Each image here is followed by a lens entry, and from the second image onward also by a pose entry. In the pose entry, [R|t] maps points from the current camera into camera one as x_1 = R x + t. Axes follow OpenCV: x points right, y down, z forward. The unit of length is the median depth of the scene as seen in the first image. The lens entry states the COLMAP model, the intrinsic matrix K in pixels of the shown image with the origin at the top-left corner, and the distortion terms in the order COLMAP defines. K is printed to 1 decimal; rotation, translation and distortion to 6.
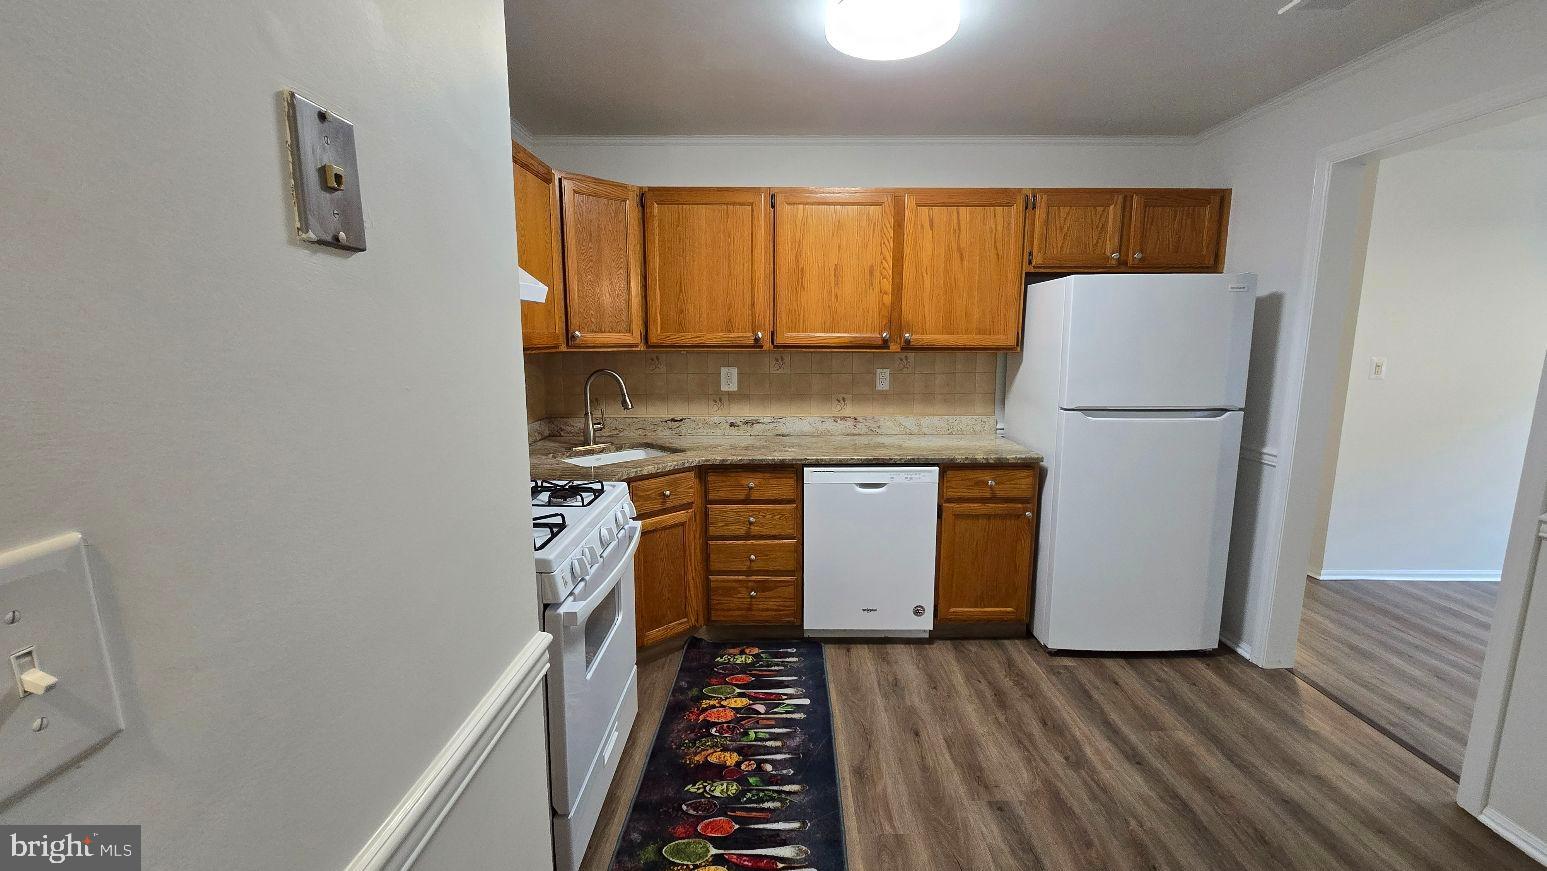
lens RADIAL K [[633.4, 0, 778.1], [0, 633.4, 436.2], [0, 0, 1]] dist [-0.003991, 0.000154]
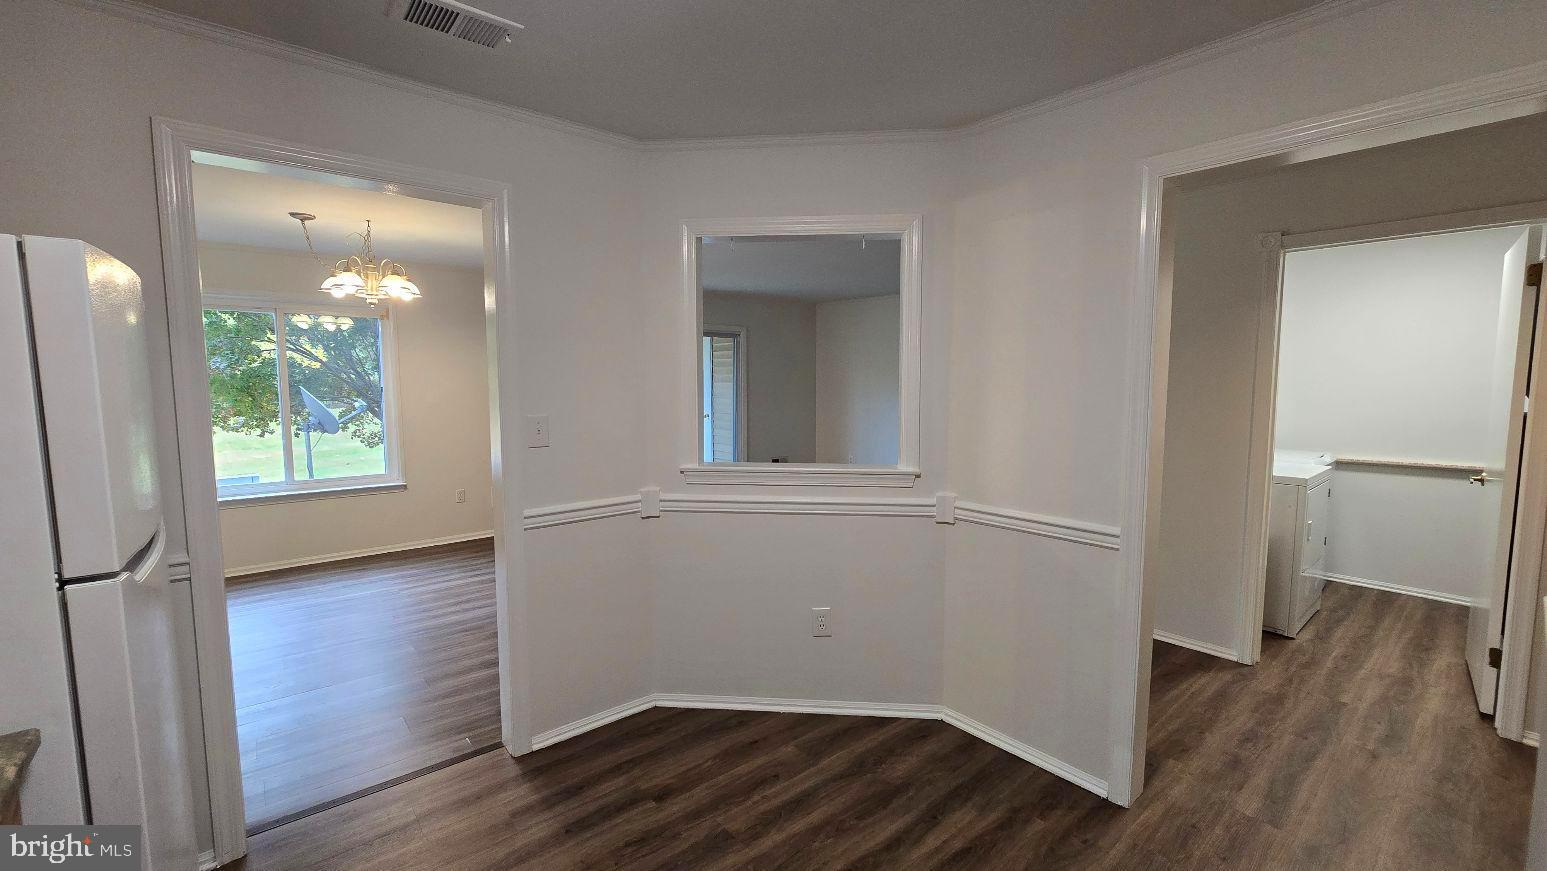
lens RADIAL K [[633.4, 0, 778.1], [0, 633.4, 436.2], [0, 0, 1]] dist [-0.003991, 0.000154]
pose [[-0.657476, -0.071177, 0.750106, -0.099257], [0.119264, 0.973147, 0.196877, -0.142420], [-0.743977, 0.218902, -0.631332, 0.837556]]
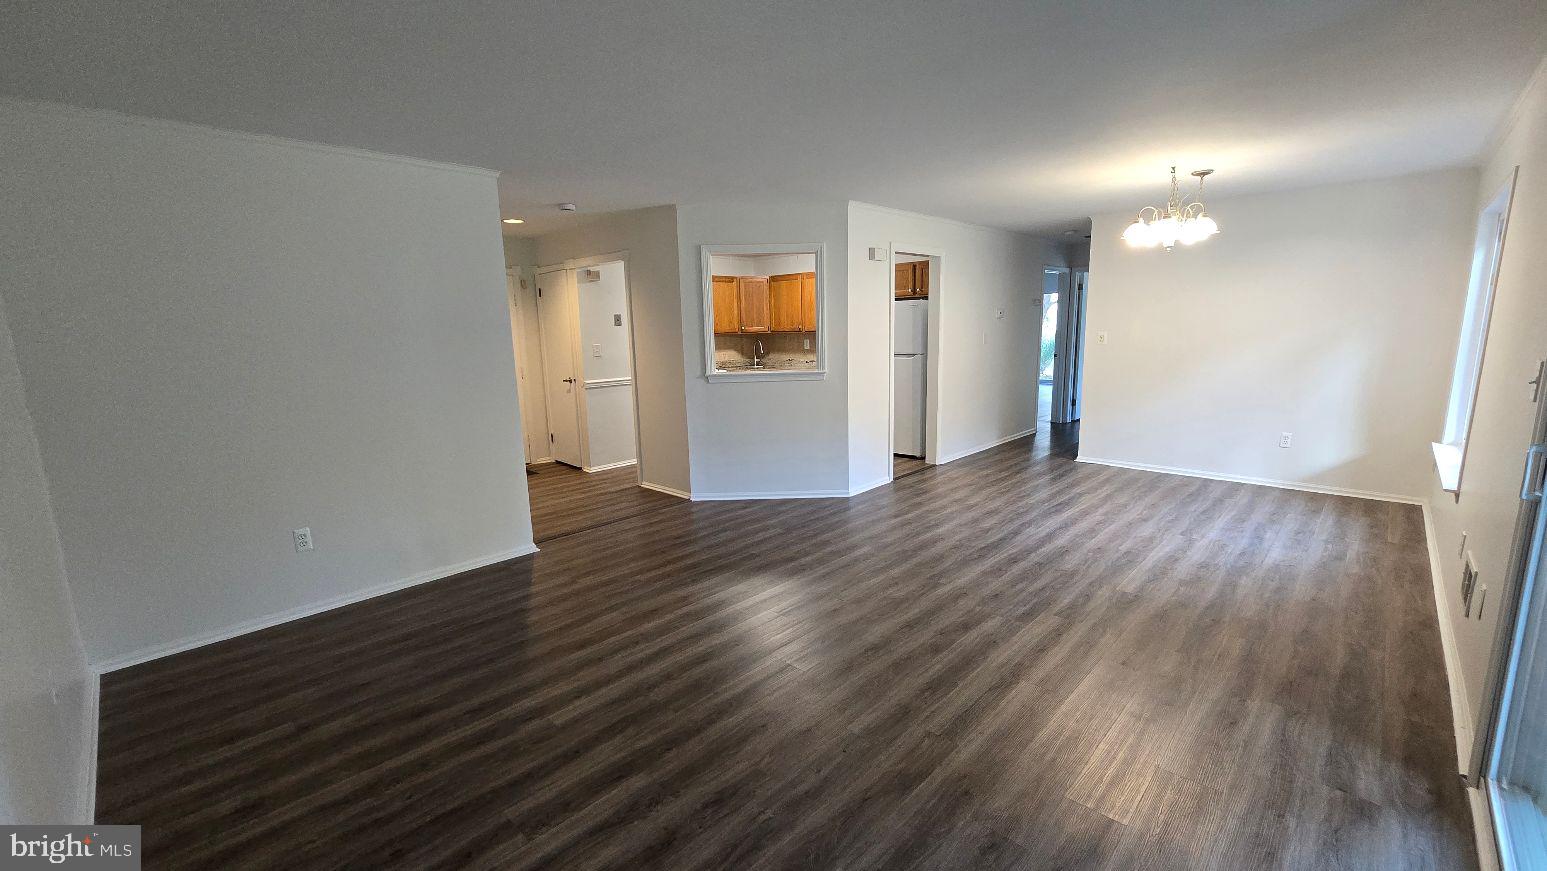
lens RADIAL K [[633.4, 0, 778.1], [0, 633.4, 436.2], [0, 0, 1]] dist [-0.003991, 0.000154]
pose [[0.720483, 0.098764, -0.686403, 1.869686], [-0.082880, 0.994975, 0.056169, 0.165592], [0.688502, 0.016420, 0.725049, -1.049905]]
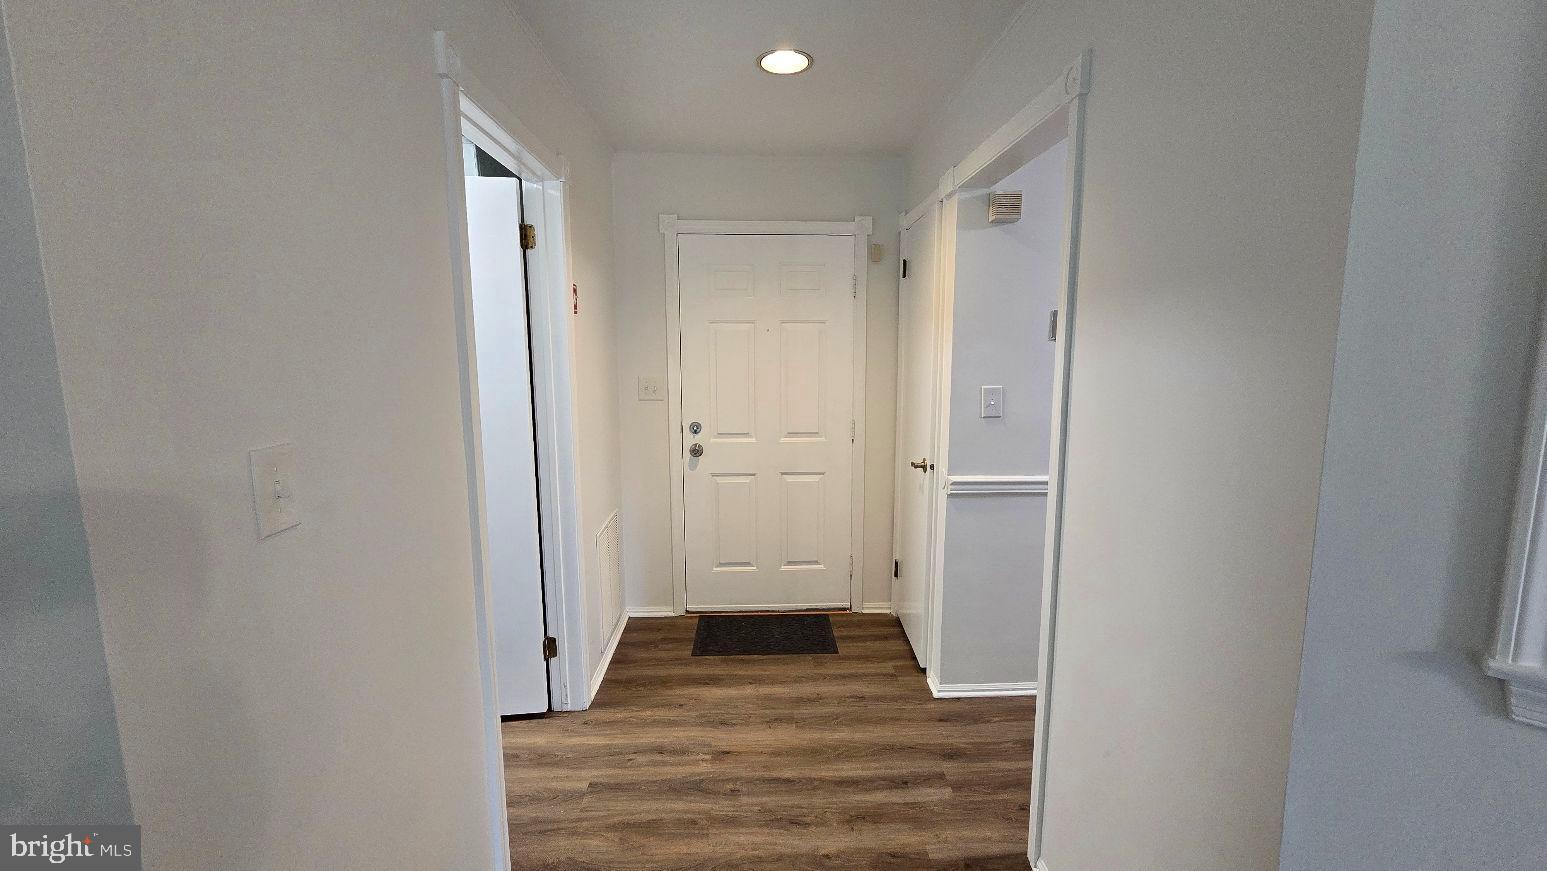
lens RADIAL K [[633.4, 0, 778.1], [0, 633.4, 436.2], [0, 0, 1]] dist [-0.003991, 0.000154]
pose [[0.049131, 0.131739, -0.990066, 0.709440], [-0.156297, 0.980065, 0.122652, 0.029921], [0.986487, 0.148719, 0.068742, -0.224270]]
